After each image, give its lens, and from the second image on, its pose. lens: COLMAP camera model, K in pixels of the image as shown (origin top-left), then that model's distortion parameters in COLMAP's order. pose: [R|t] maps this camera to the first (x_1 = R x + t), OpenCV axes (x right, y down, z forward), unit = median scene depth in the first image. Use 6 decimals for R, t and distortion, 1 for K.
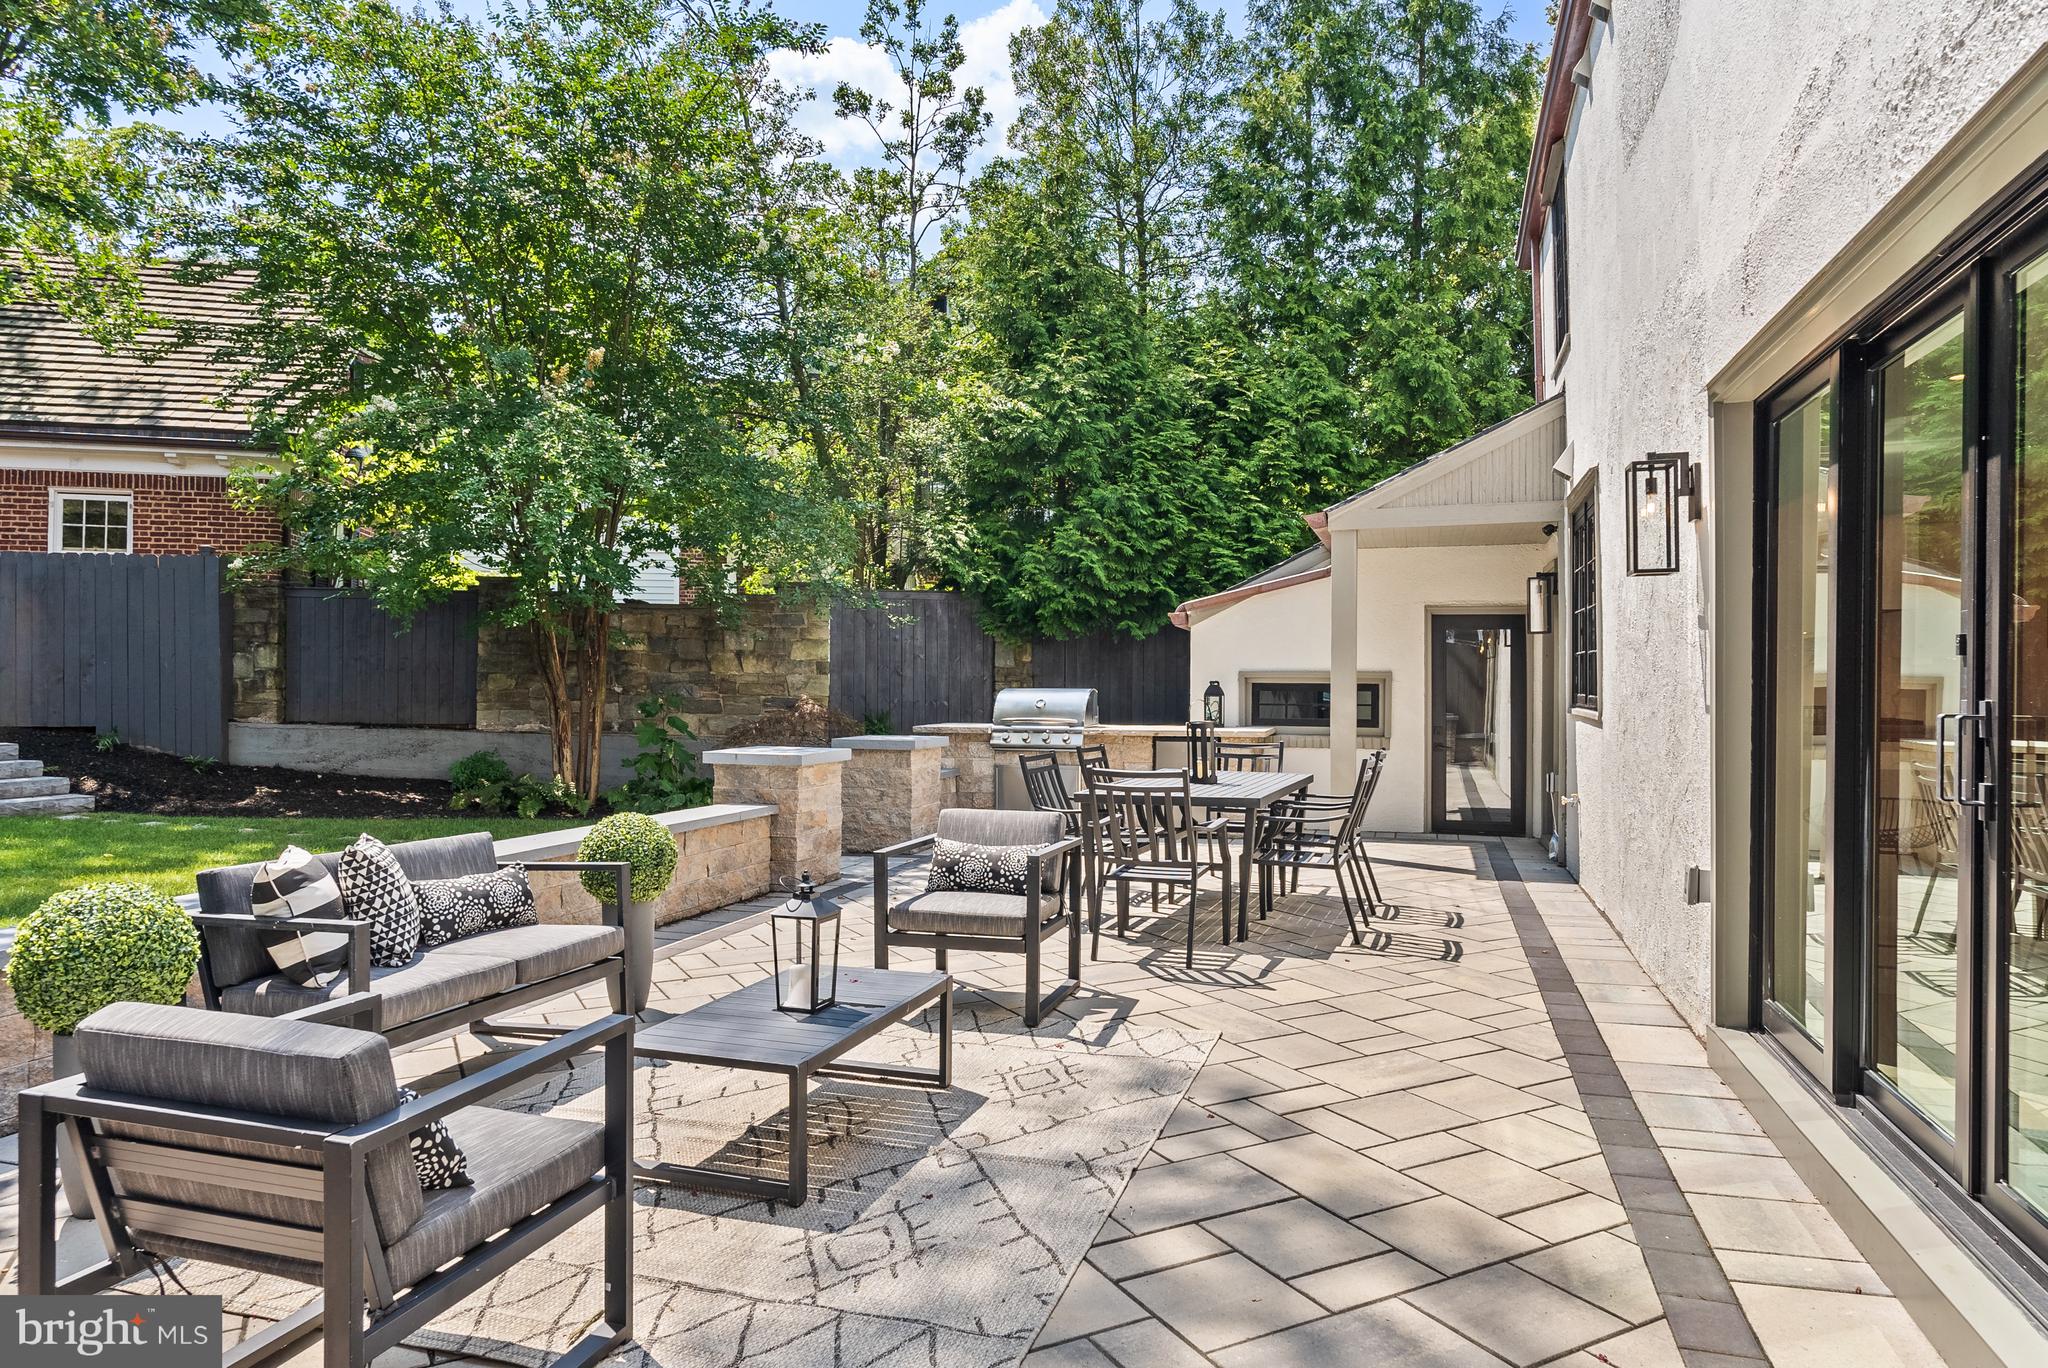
lens RADIAL K [[1264.7, 0, 1024.0], [0, 1264.7, 684.0], [0, 0, 1]] dist [0.001209, -0.000127]
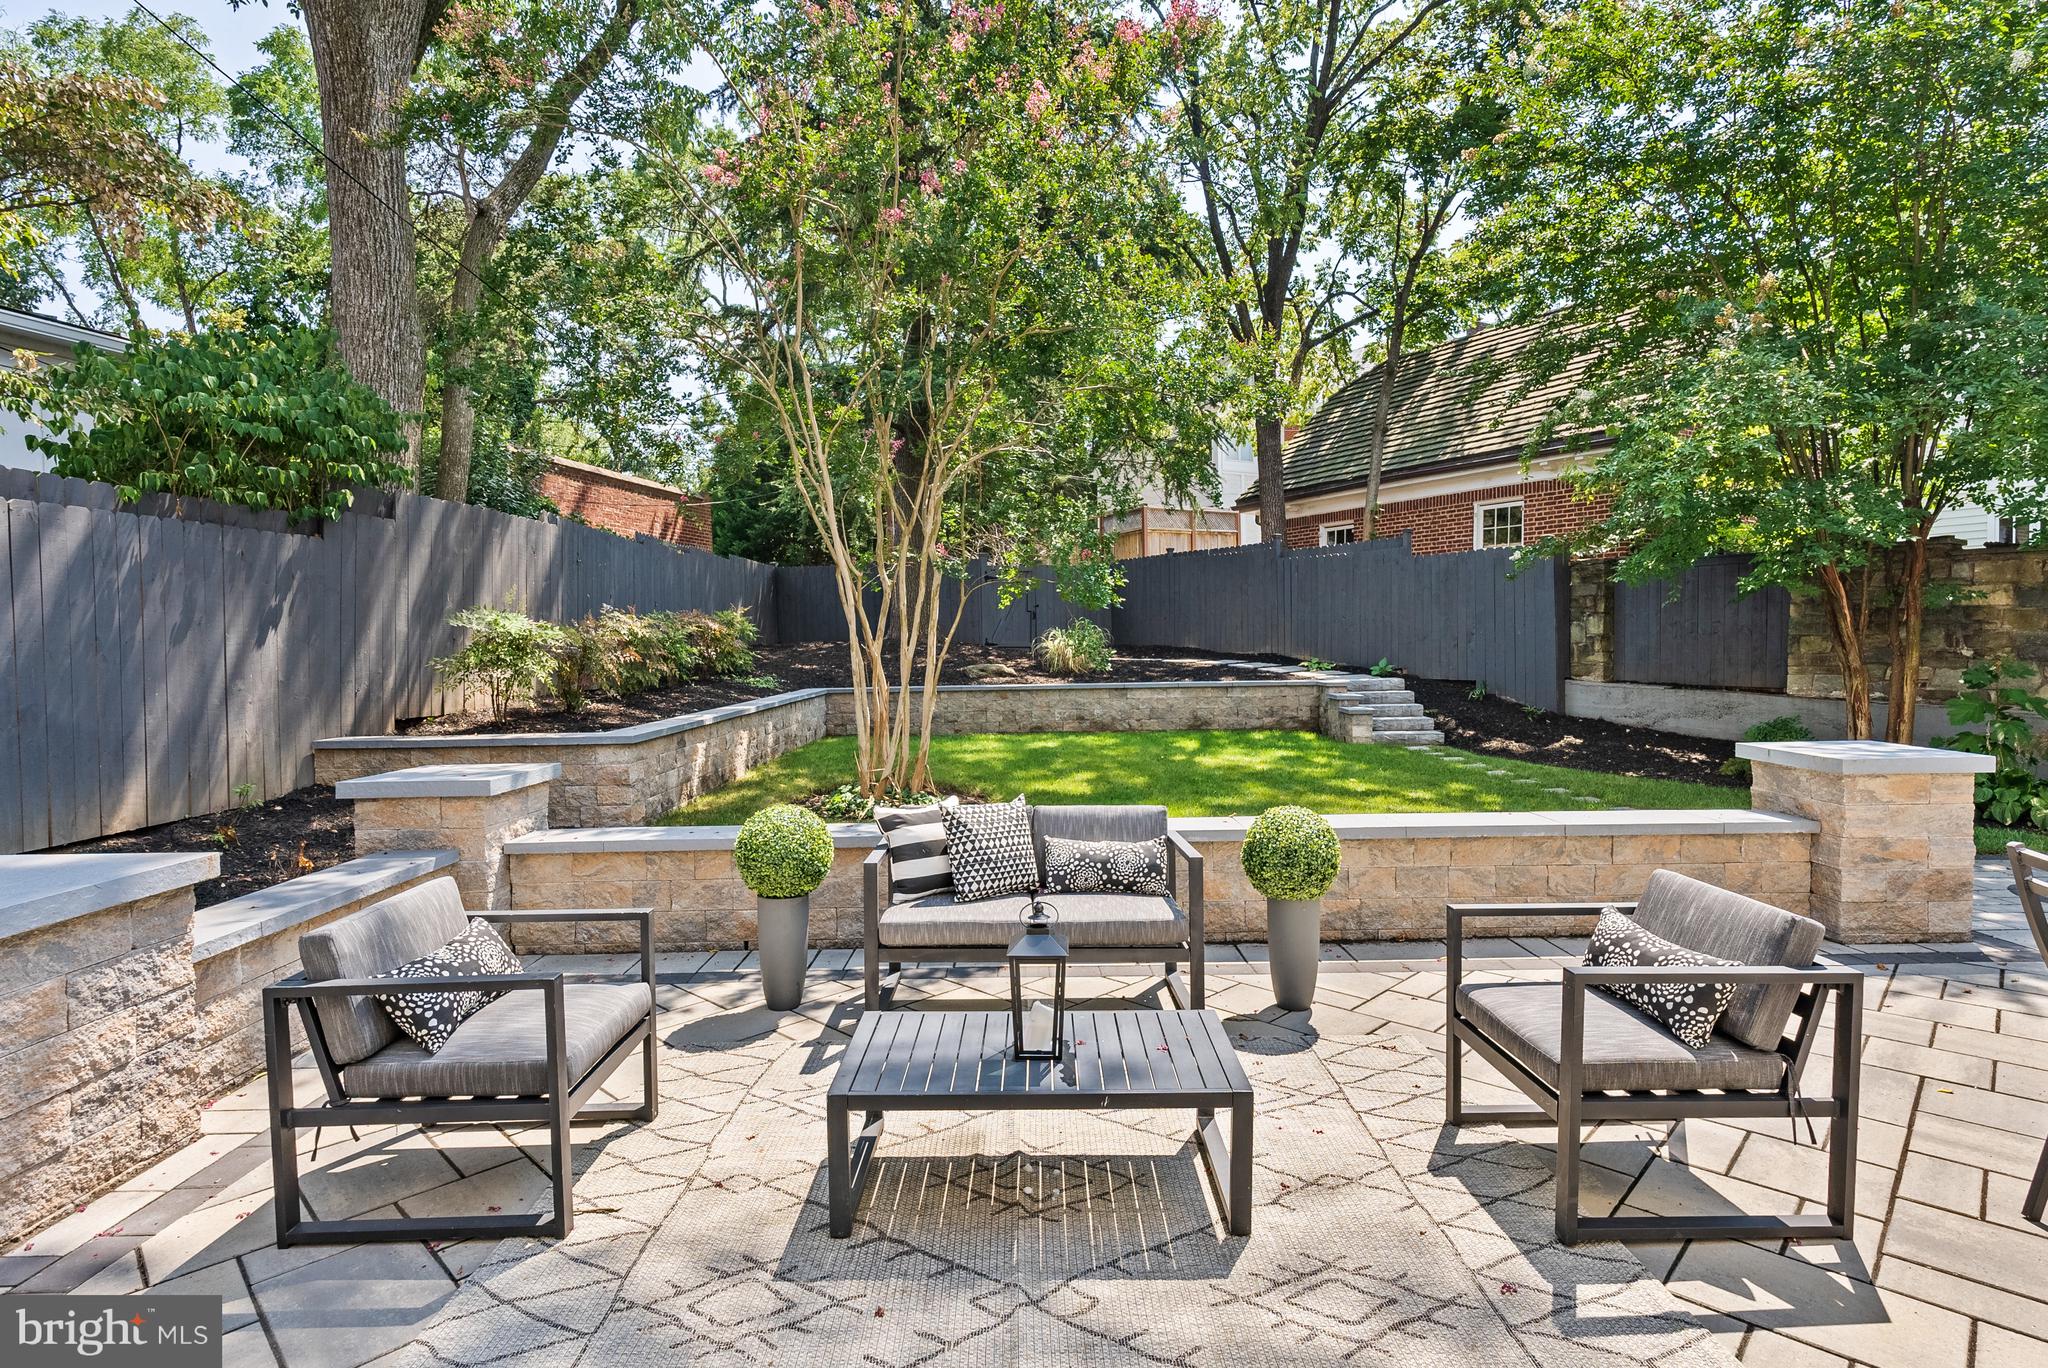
lens RADIAL K [[1024.6, 0, 1024.0], [0, 1024.6, 684.0], [0, 0, 1]] dist [-0.002847, 0.000923]
pose [[0.305242, 0.032709, -0.951713, 0.146041], [0.012958, 0.999175, 0.038496, -0.010272], [0.952187, -0.024082, 0.304566, 0.219429]]
